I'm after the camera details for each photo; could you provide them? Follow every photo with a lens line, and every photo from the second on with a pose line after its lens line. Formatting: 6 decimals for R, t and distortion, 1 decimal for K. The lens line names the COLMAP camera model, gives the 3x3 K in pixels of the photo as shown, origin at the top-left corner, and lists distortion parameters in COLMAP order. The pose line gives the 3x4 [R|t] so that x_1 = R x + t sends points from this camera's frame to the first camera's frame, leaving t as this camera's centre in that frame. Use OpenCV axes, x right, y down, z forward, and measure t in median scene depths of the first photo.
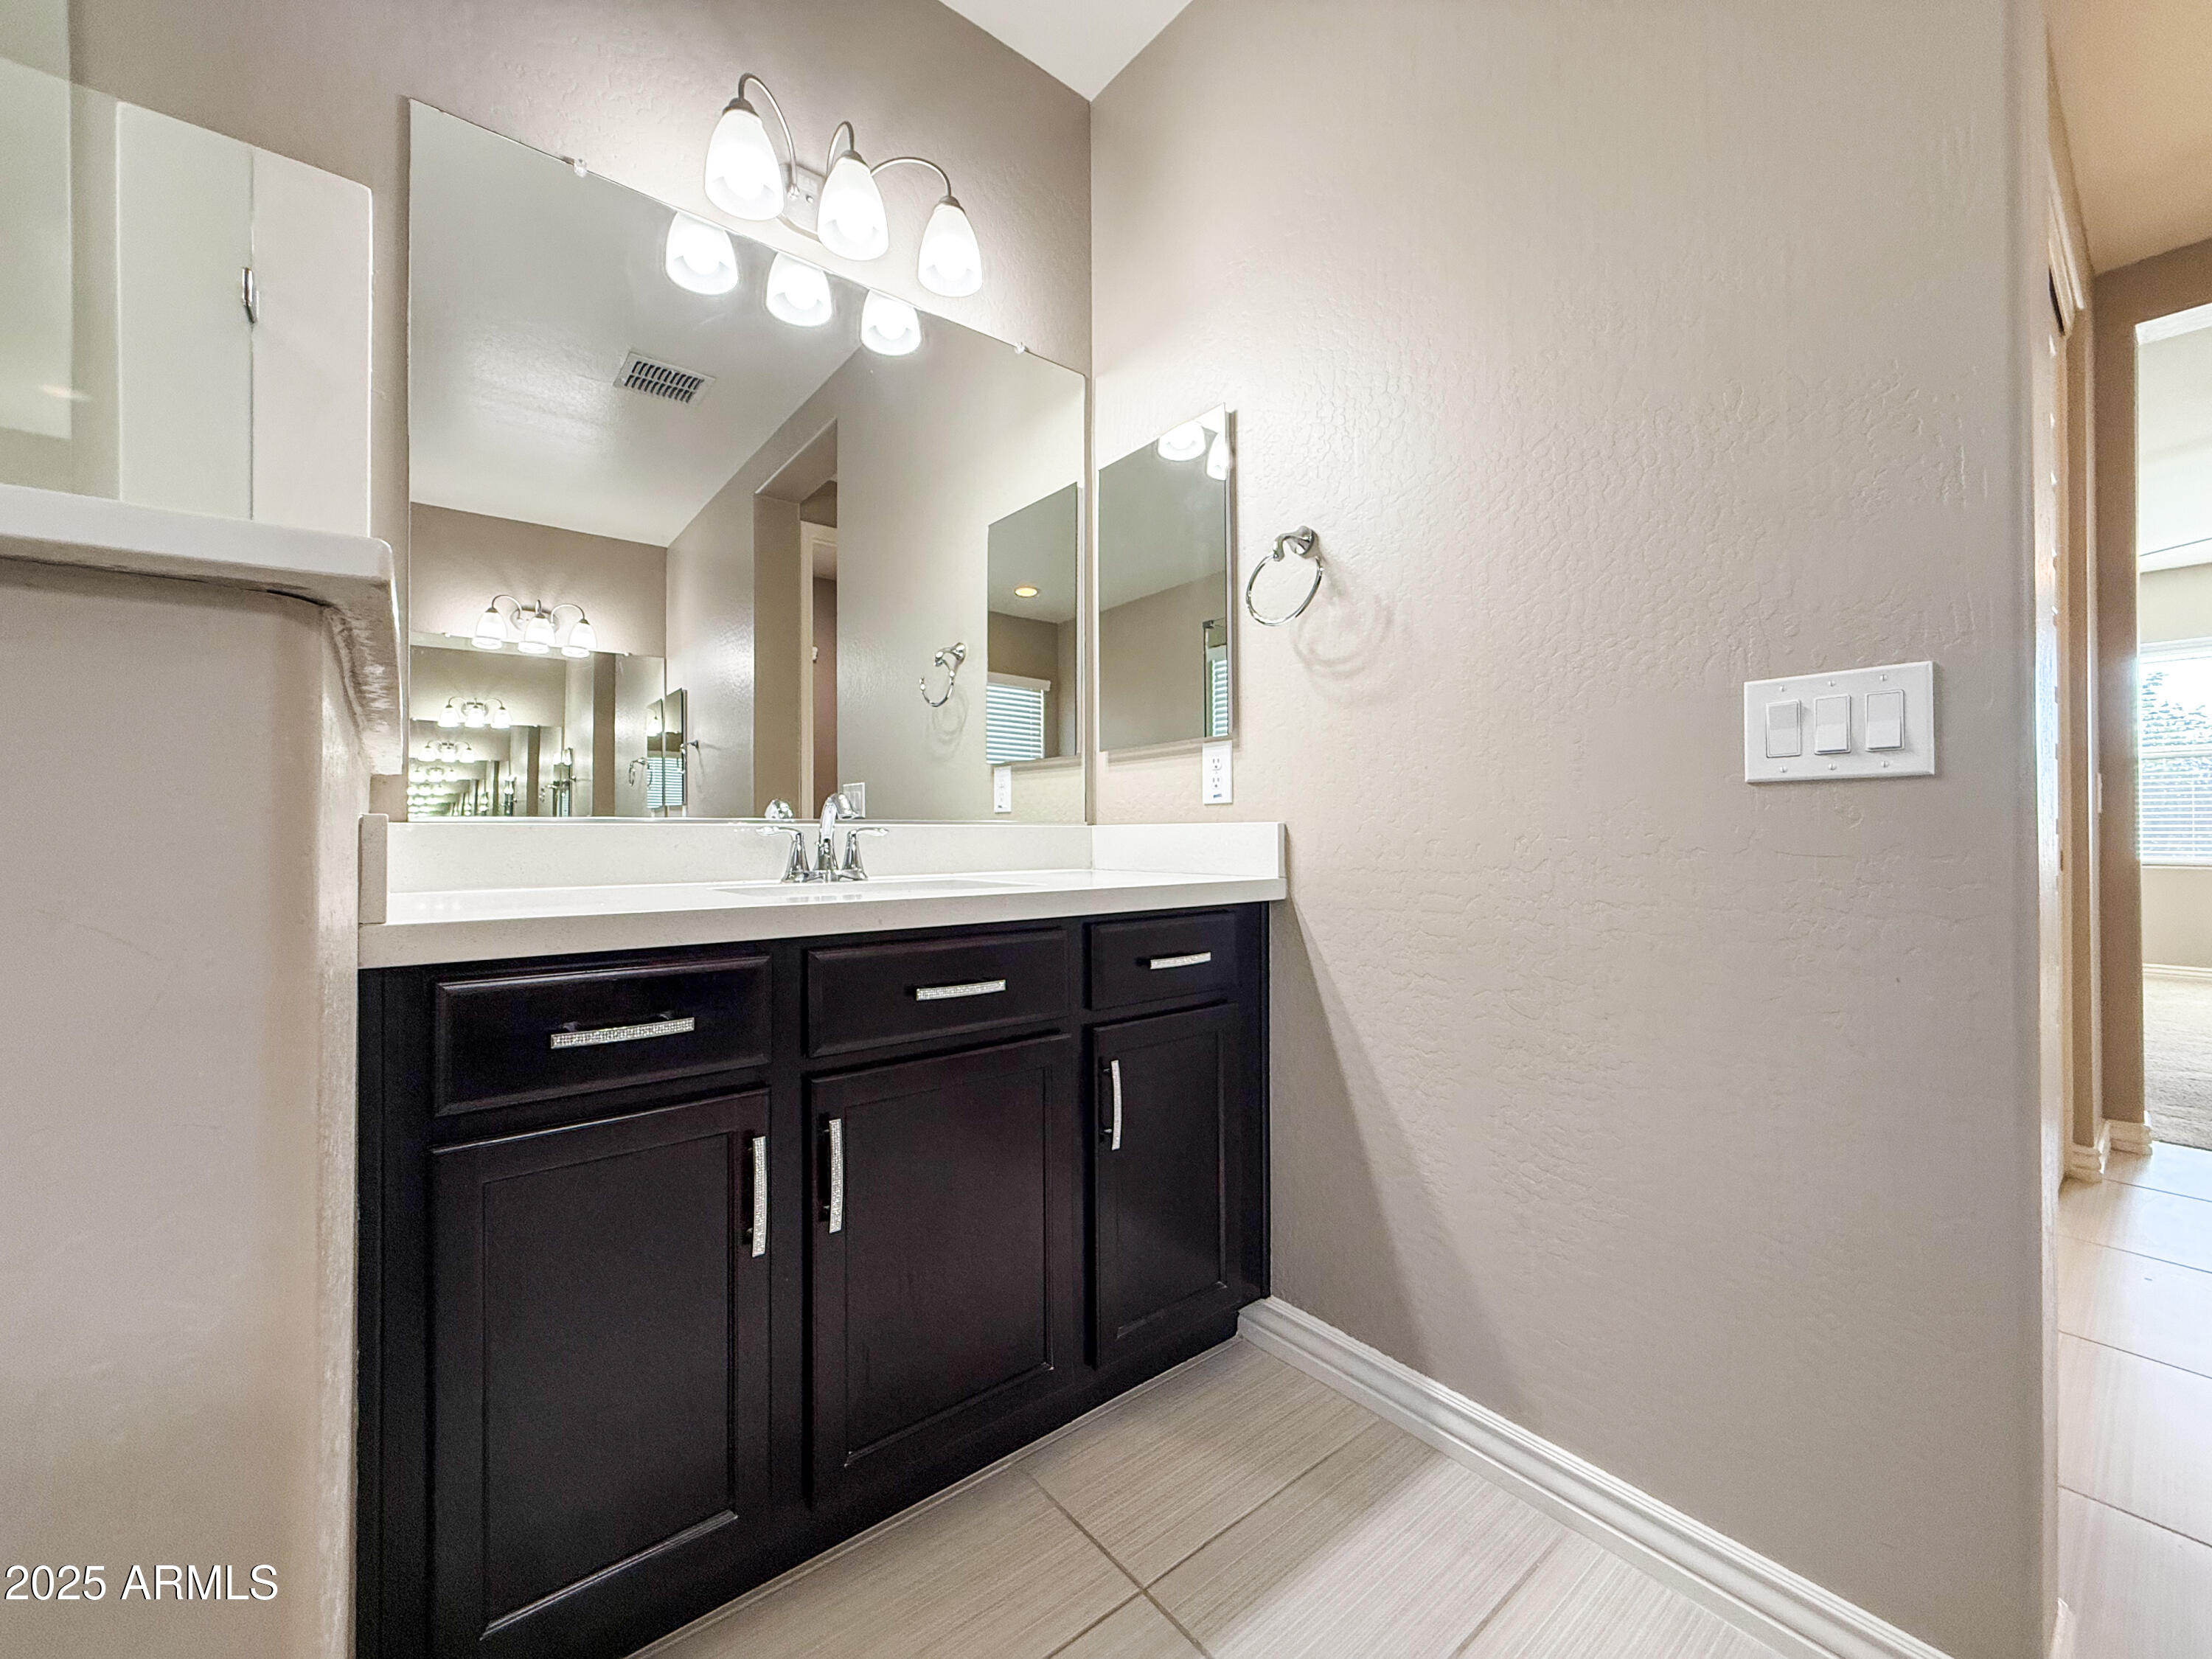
lens RADIAL K [[893.2, 0, 1103.6], [0, 893.2, 830.3], [0, 0, 1]] dist [-0.004973, -0.000252]
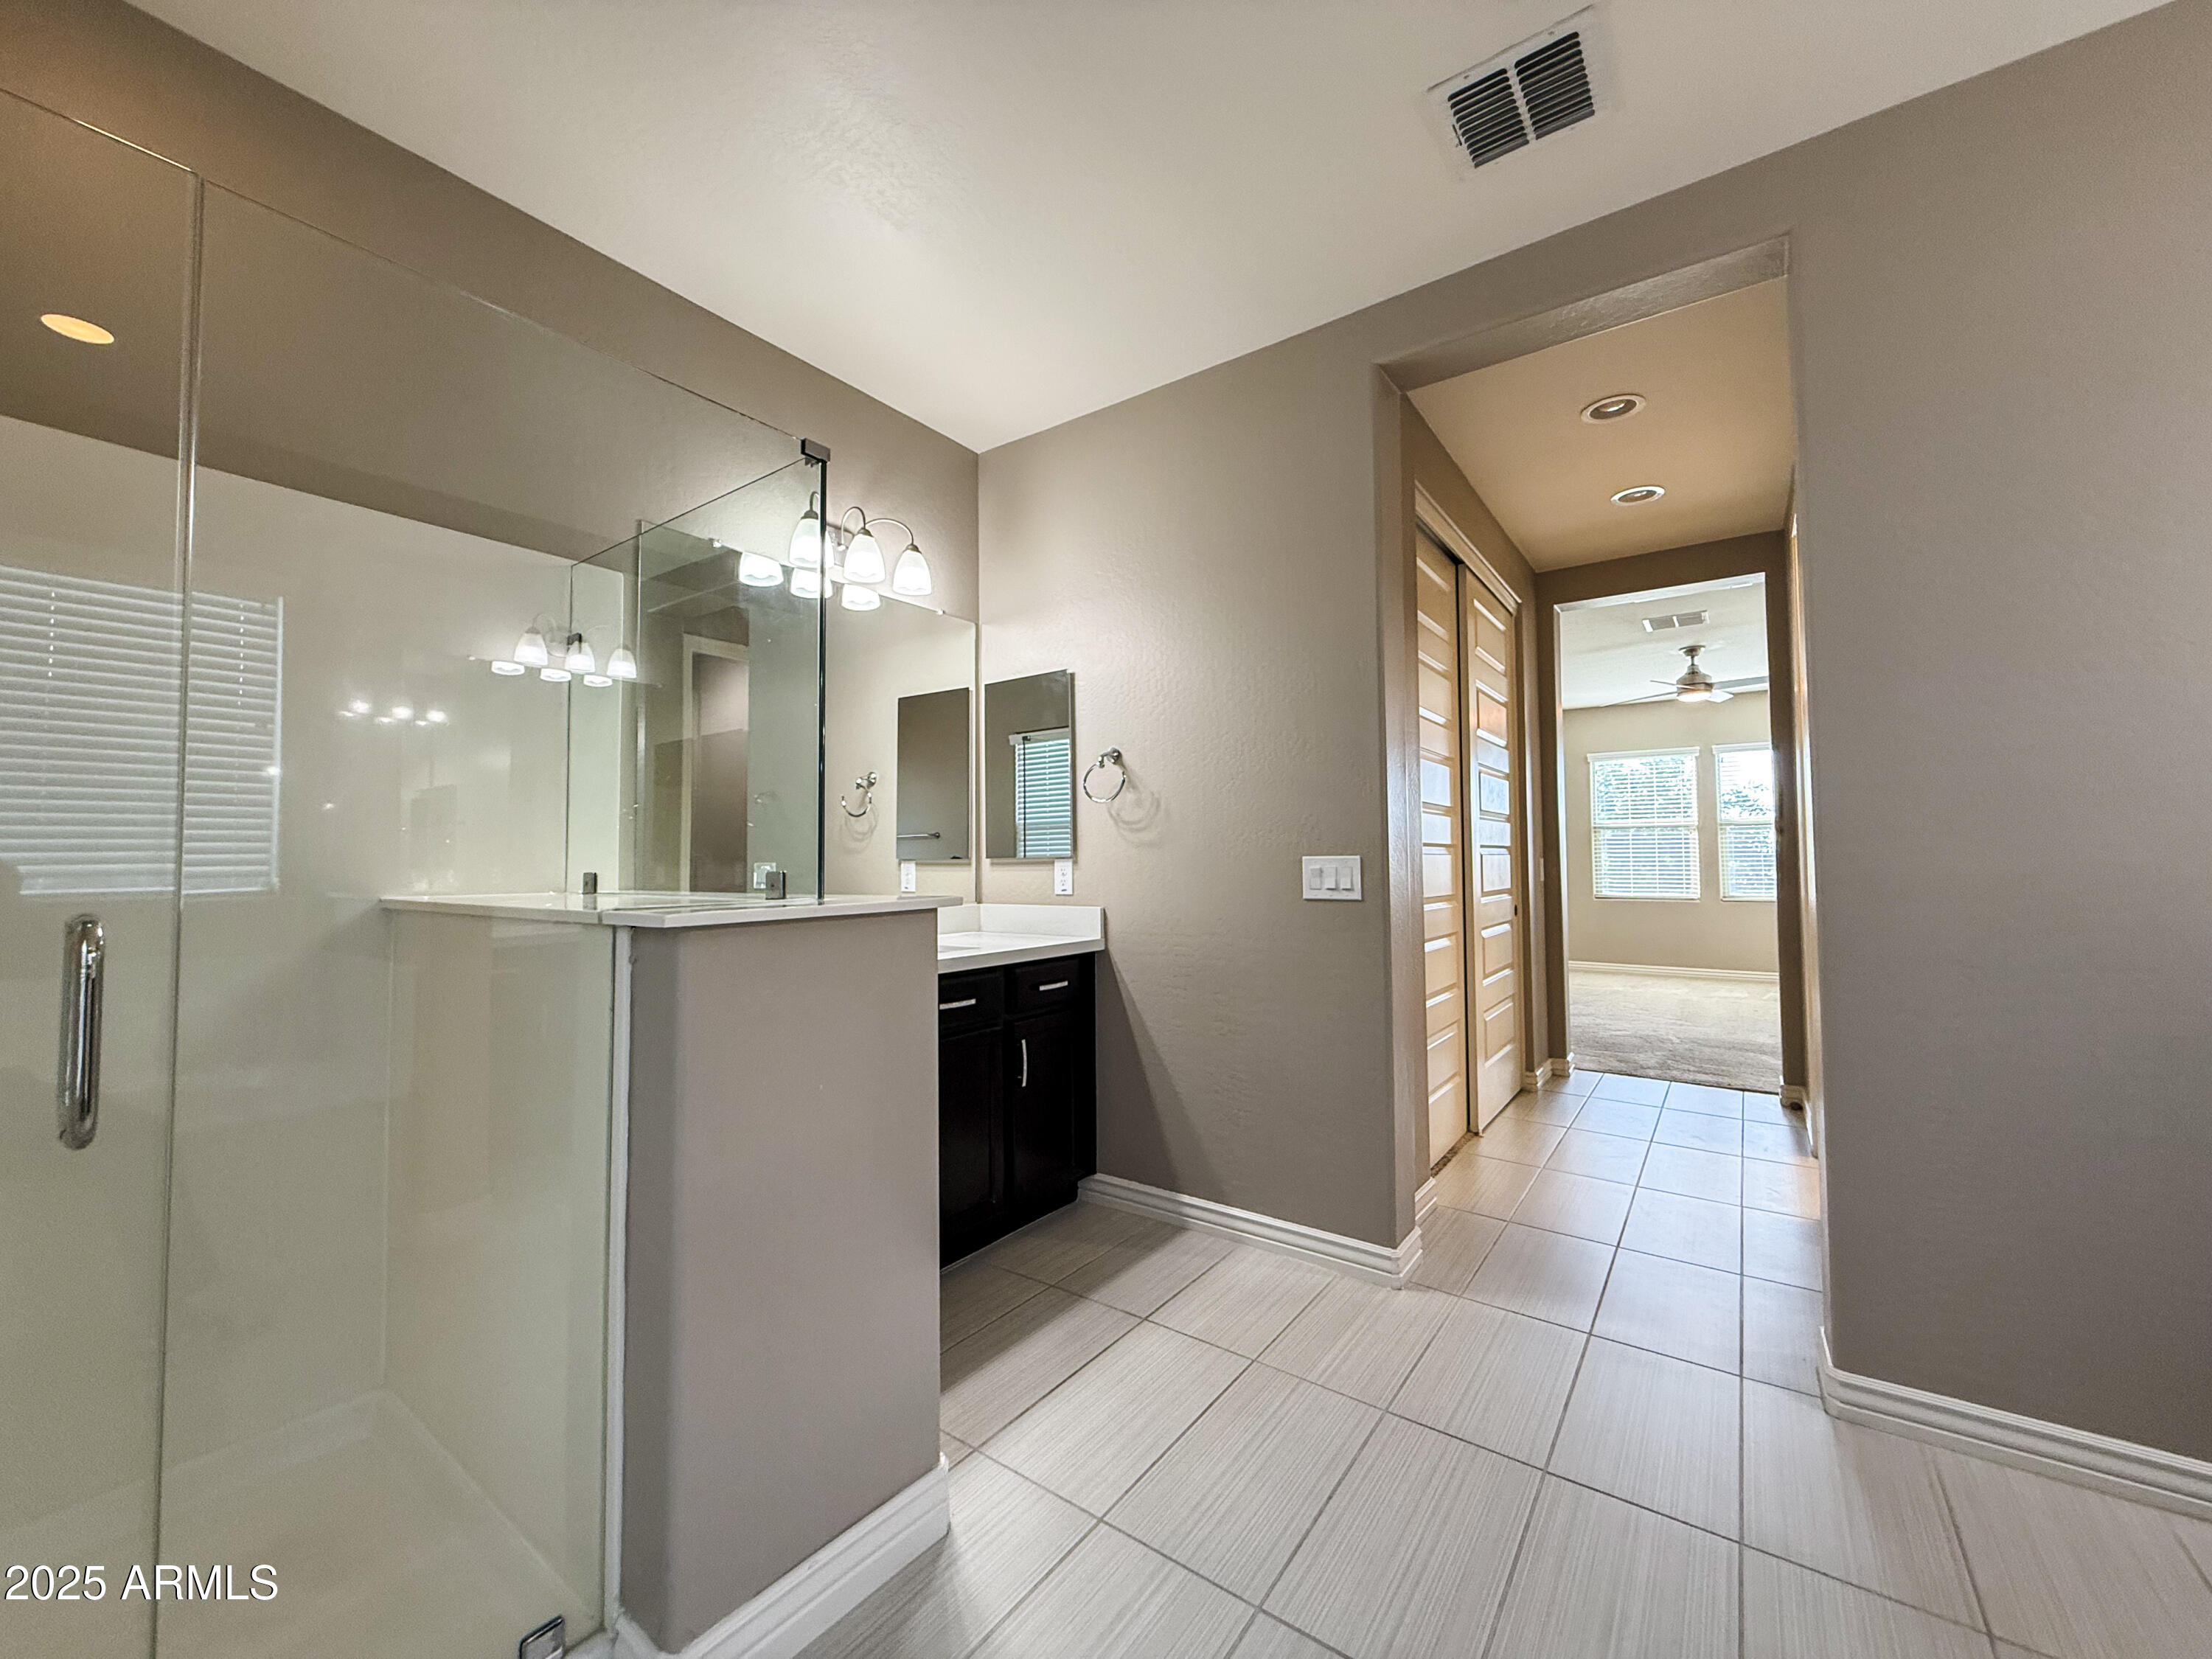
lens RADIAL K [[875.0, 0, 1113.8], [0, 875.0, 830.2], [0, 0, 1]] dist [0.001999, 0.000181]
pose [[0.962739, 0.006435, 0.270357, -0.264291], [0.003375, 0.999353, -0.035805, -0.103331], [-0.270413, 0.035383, 0.962094, -0.738127]]
